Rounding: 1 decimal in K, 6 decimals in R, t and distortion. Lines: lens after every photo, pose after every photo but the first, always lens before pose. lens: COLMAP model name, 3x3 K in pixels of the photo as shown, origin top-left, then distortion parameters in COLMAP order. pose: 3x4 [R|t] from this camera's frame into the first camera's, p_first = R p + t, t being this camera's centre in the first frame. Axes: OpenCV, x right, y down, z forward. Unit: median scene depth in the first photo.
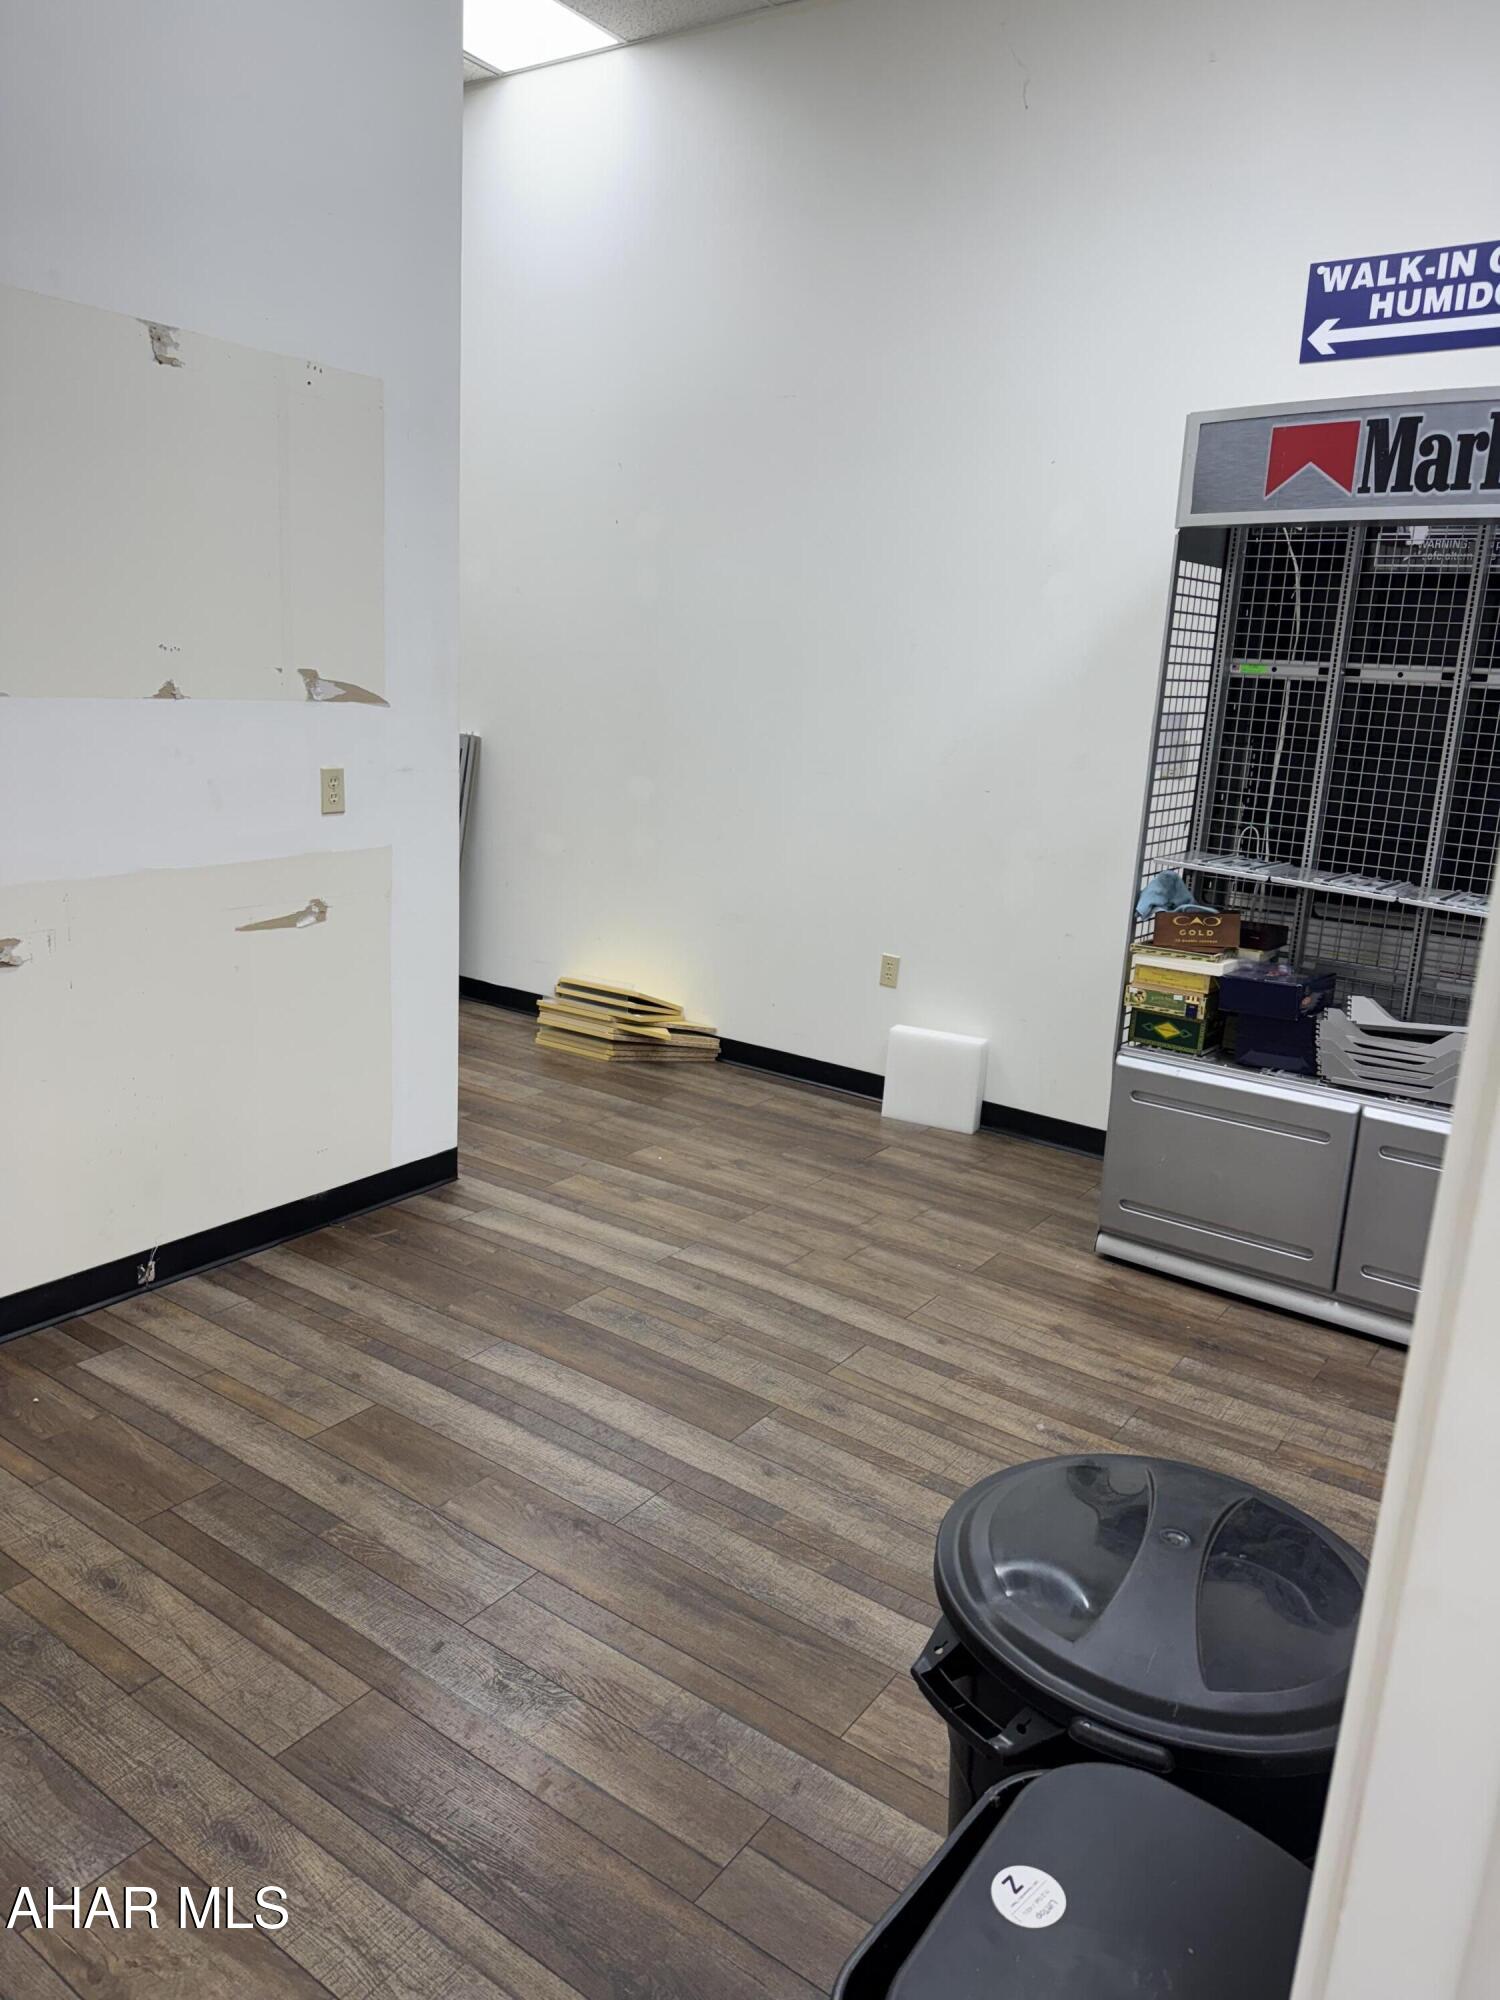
lens RADIAL K [[1420.6, 0, 749.3], [0, 1420.6, 1005.2], [0, 0, 1]] dist [0.003032, -0.007846]
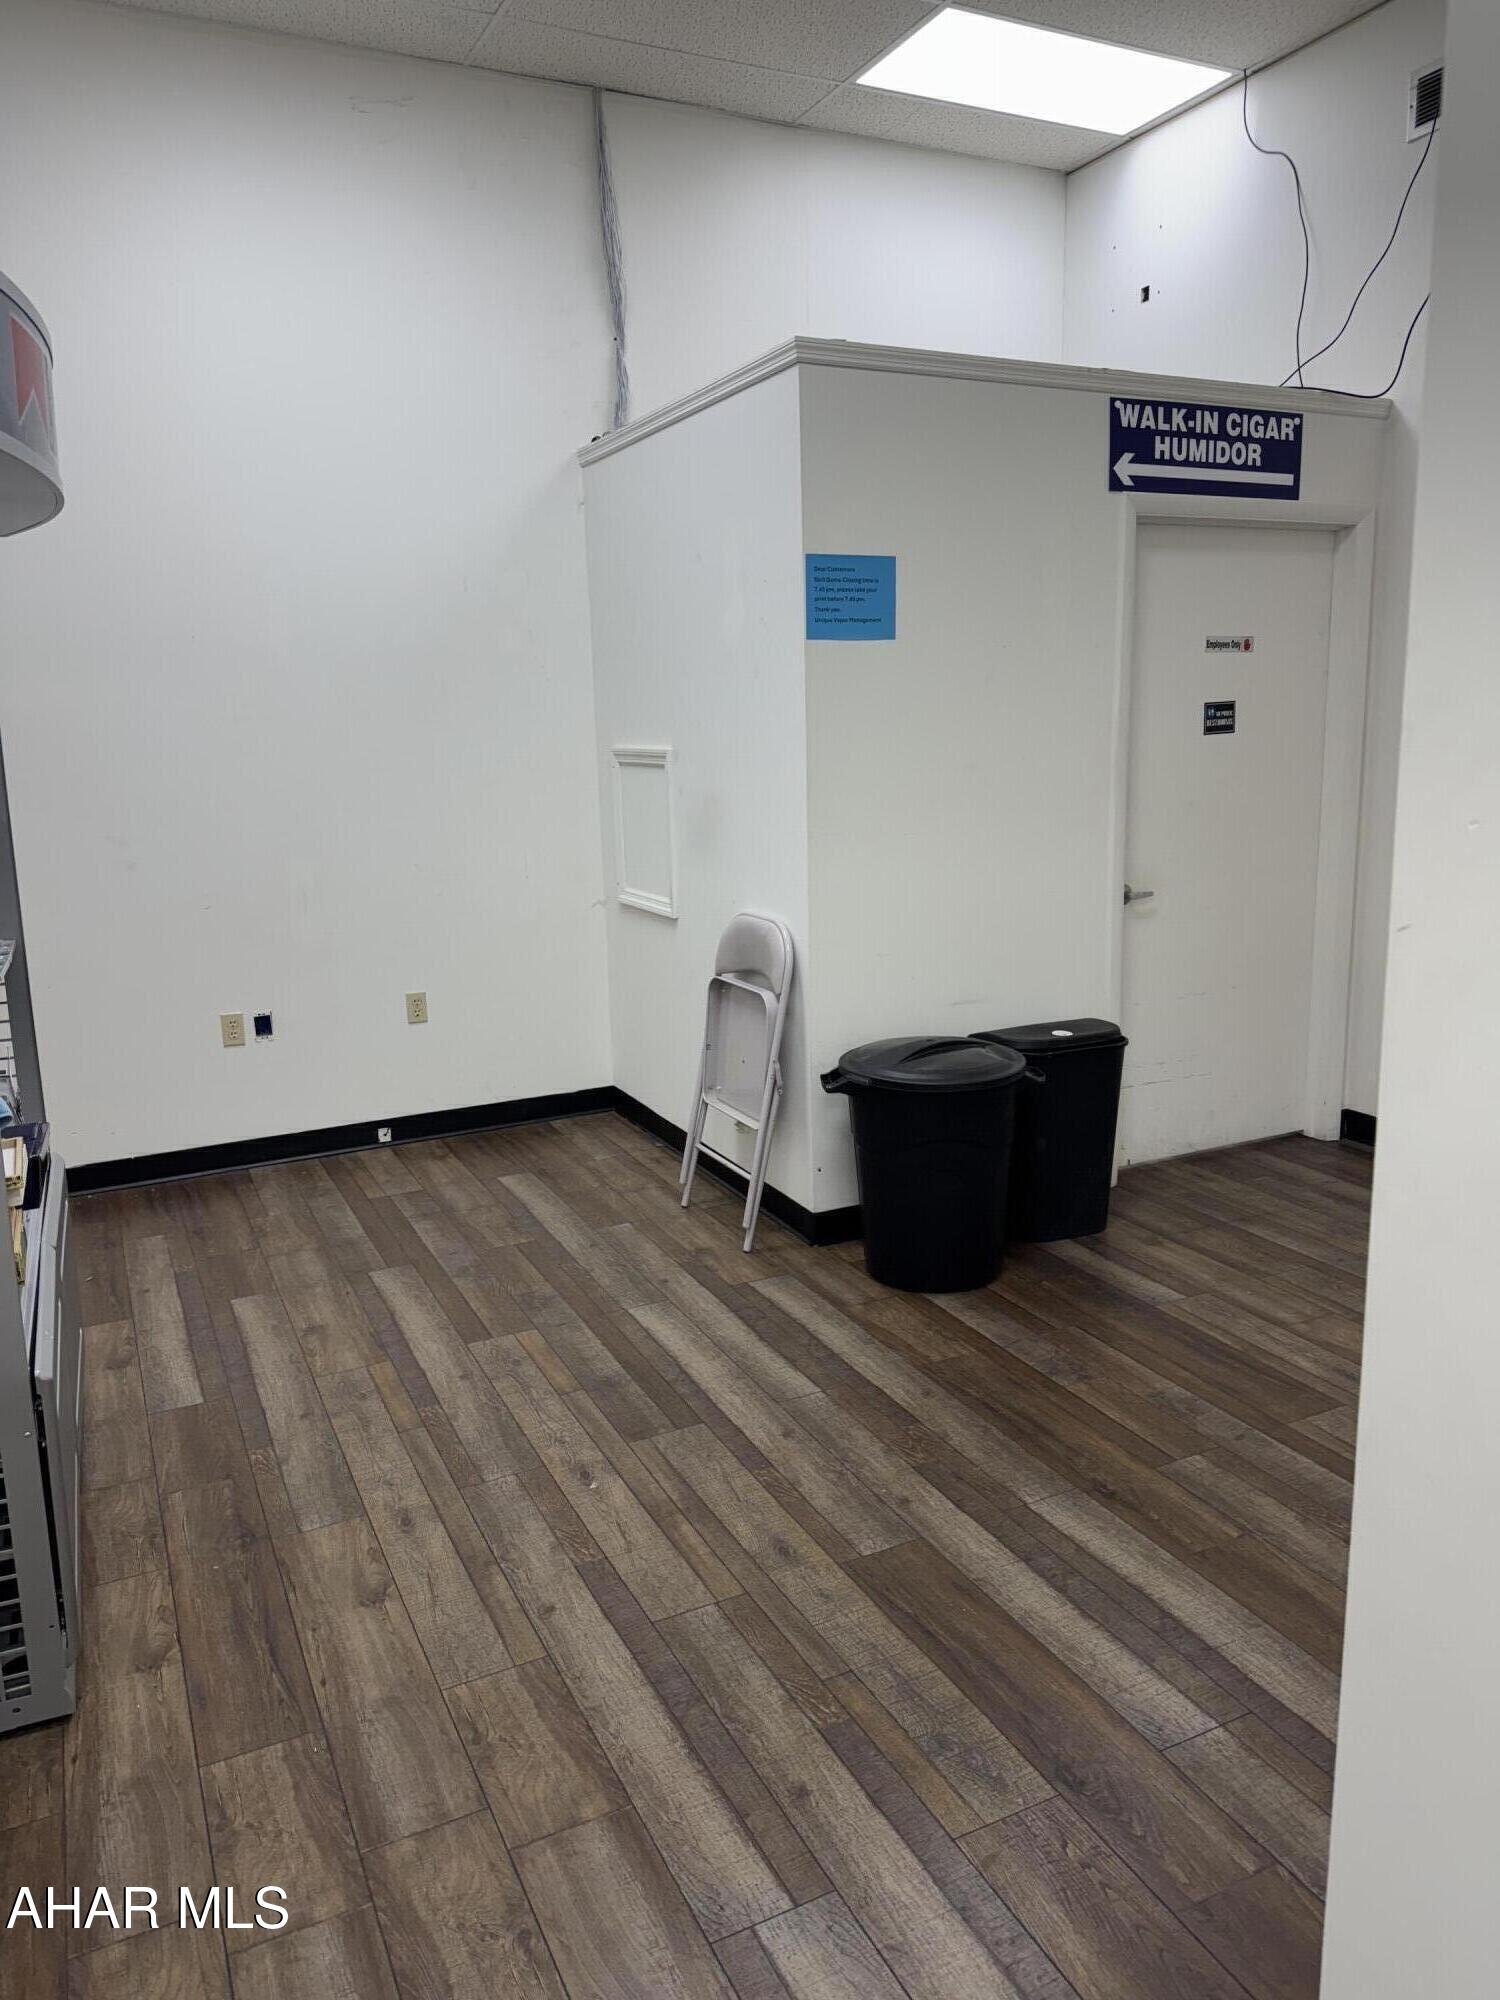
lens RADIAL K [[1420.6, 0, 749.1], [0, 1420.6, 997.5], [0, 0, 1]] dist [0.003032, -0.007846]
pose [[-0.881096, -0.121893, 0.456960, -0.272493], [0.085119, 0.909566, 0.406748, -0.366847], [-0.465215, 0.397280, -0.791039, 1.532246]]
